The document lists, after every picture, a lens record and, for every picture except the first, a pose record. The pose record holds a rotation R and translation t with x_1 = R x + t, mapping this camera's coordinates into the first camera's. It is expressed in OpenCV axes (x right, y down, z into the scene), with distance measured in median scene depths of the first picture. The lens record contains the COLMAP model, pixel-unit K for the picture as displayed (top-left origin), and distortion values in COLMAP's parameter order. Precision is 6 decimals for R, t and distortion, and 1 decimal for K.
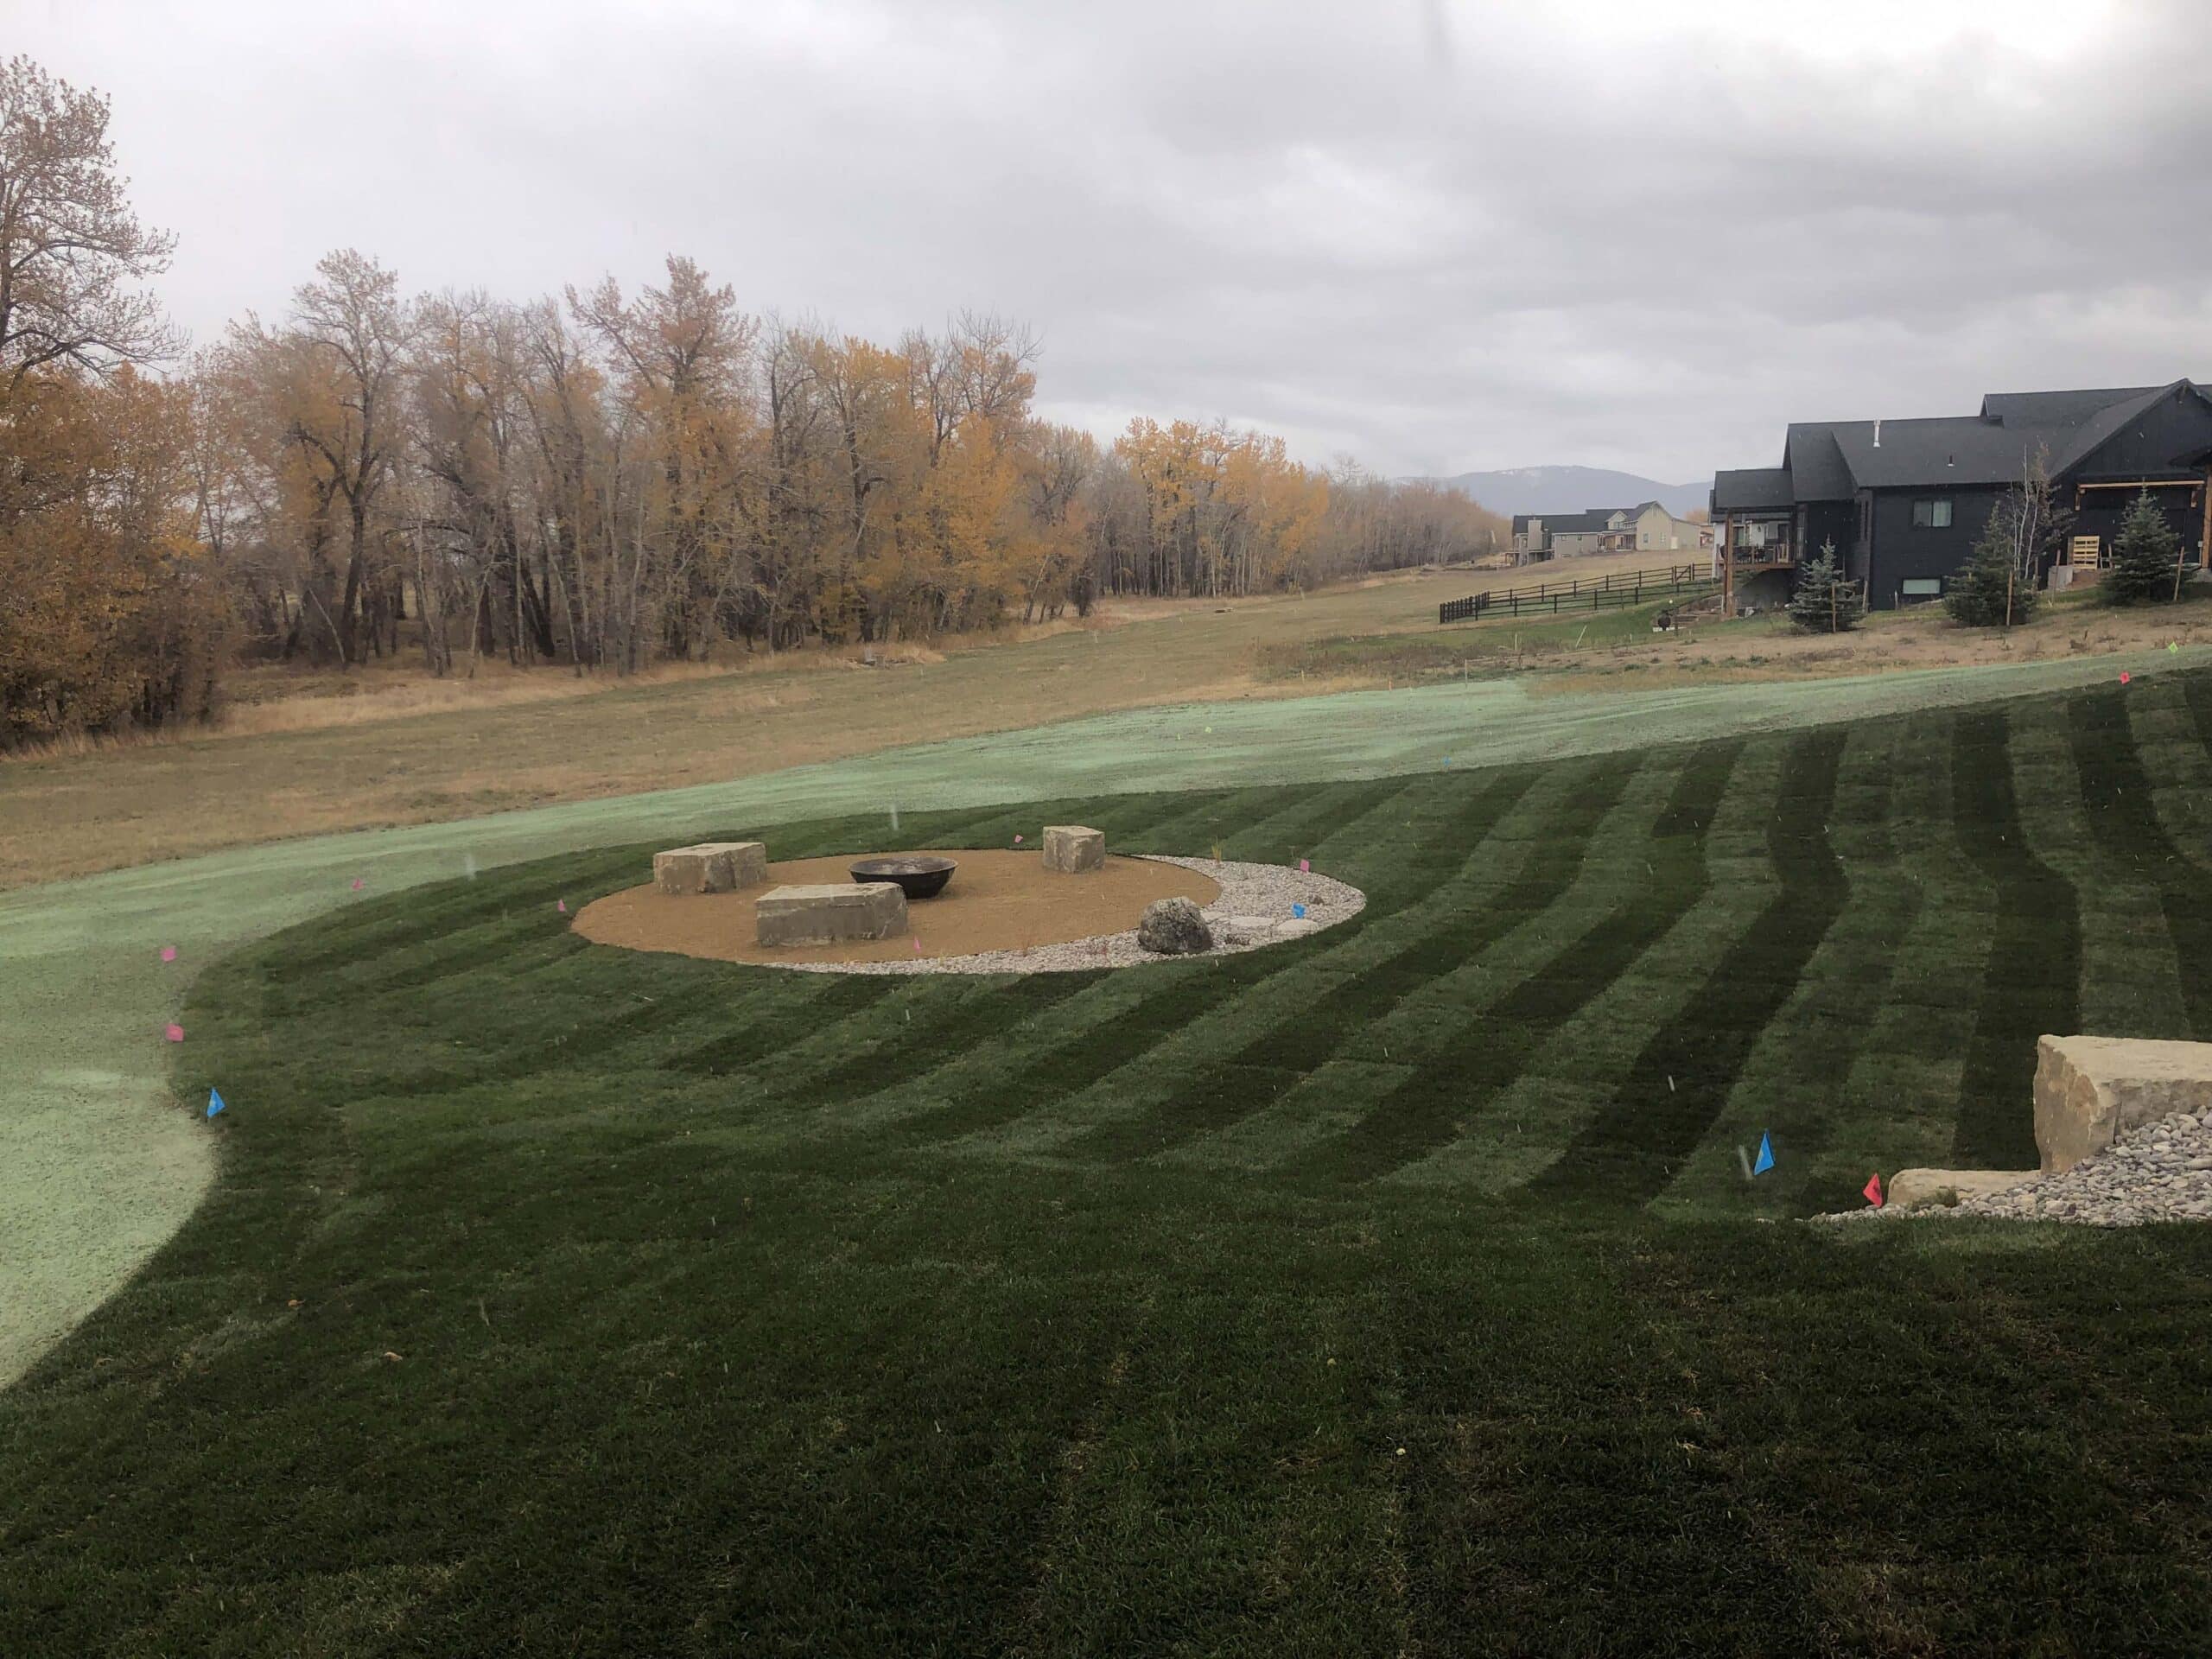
lens RADIAL K [[1804.3, 0, 1098.9], [0, 1804.3, 843.8], [0, 0, 1]] dist [0.016385, -0.004877]
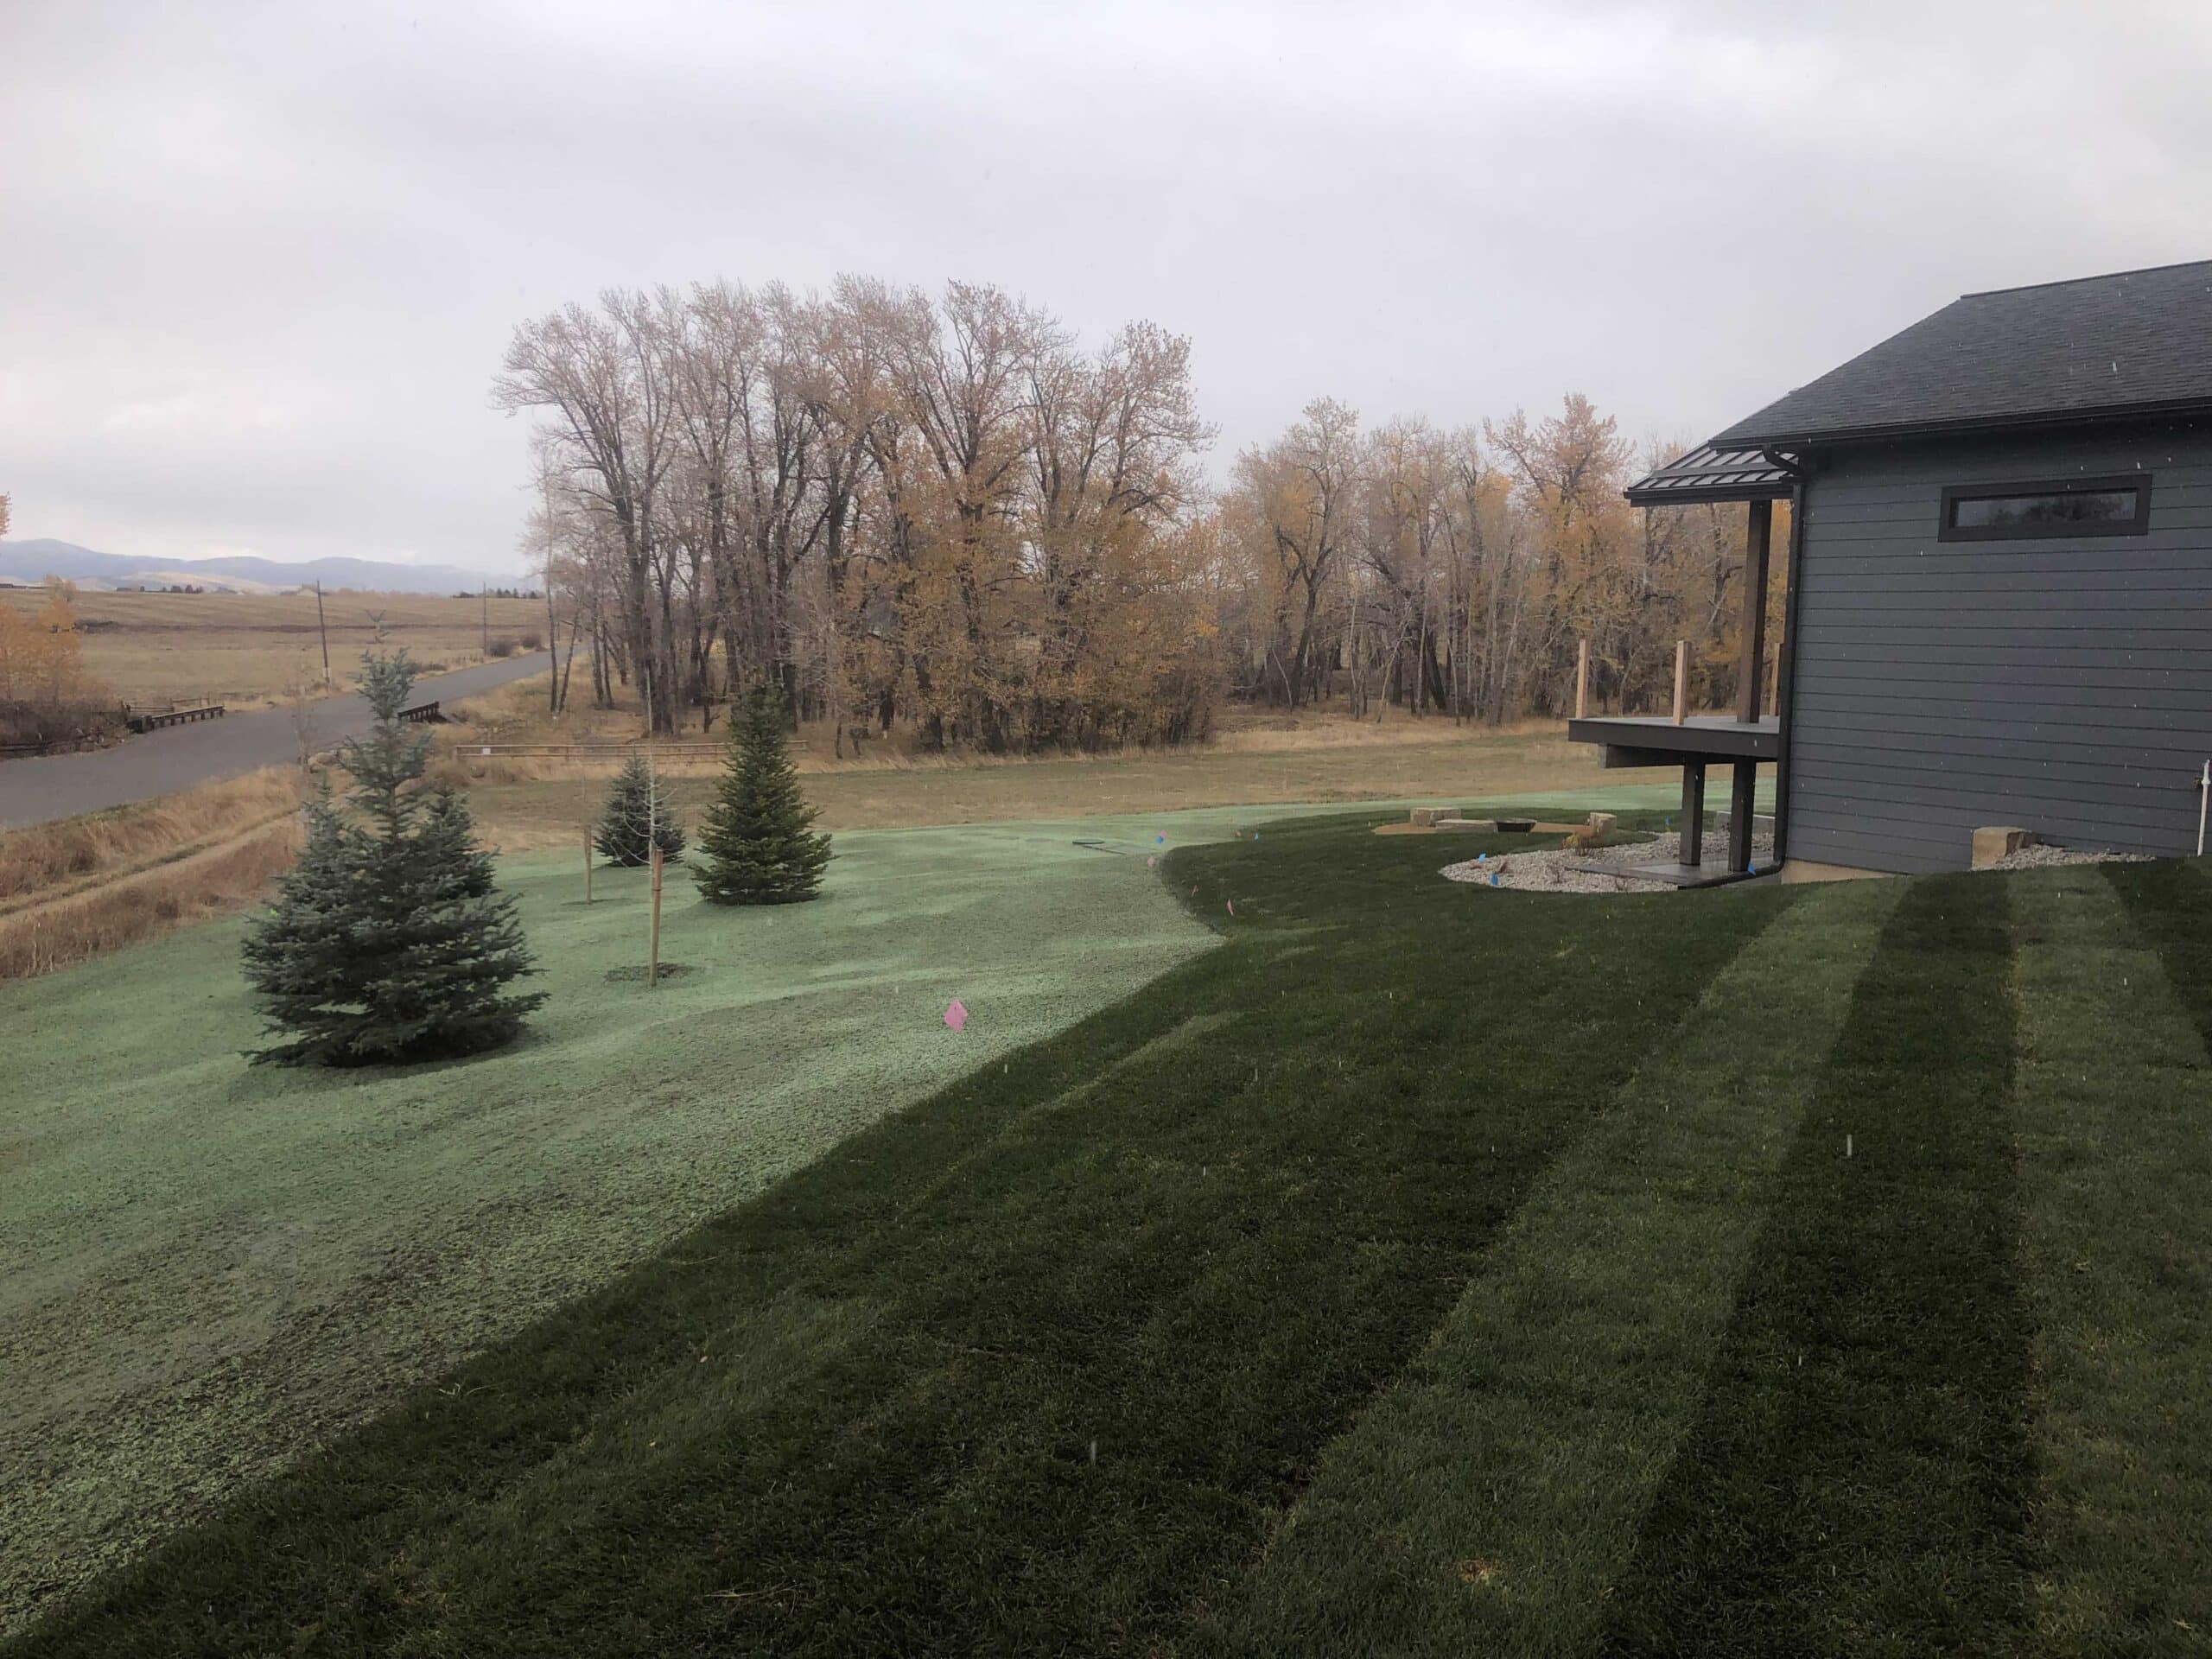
lens RADIAL K [[1804.3, 0, 1100.7], [0, 1804.3, 831.9], [0, 0, 1]] dist [0.016385, -0.004877]
pose [[0.877885, 0.085602, -0.471159, 0.100551], [-0.101472, 0.994804, -0.008327, 0.019313], [0.467997, 0.055120, 0.882009, -0.249193]]
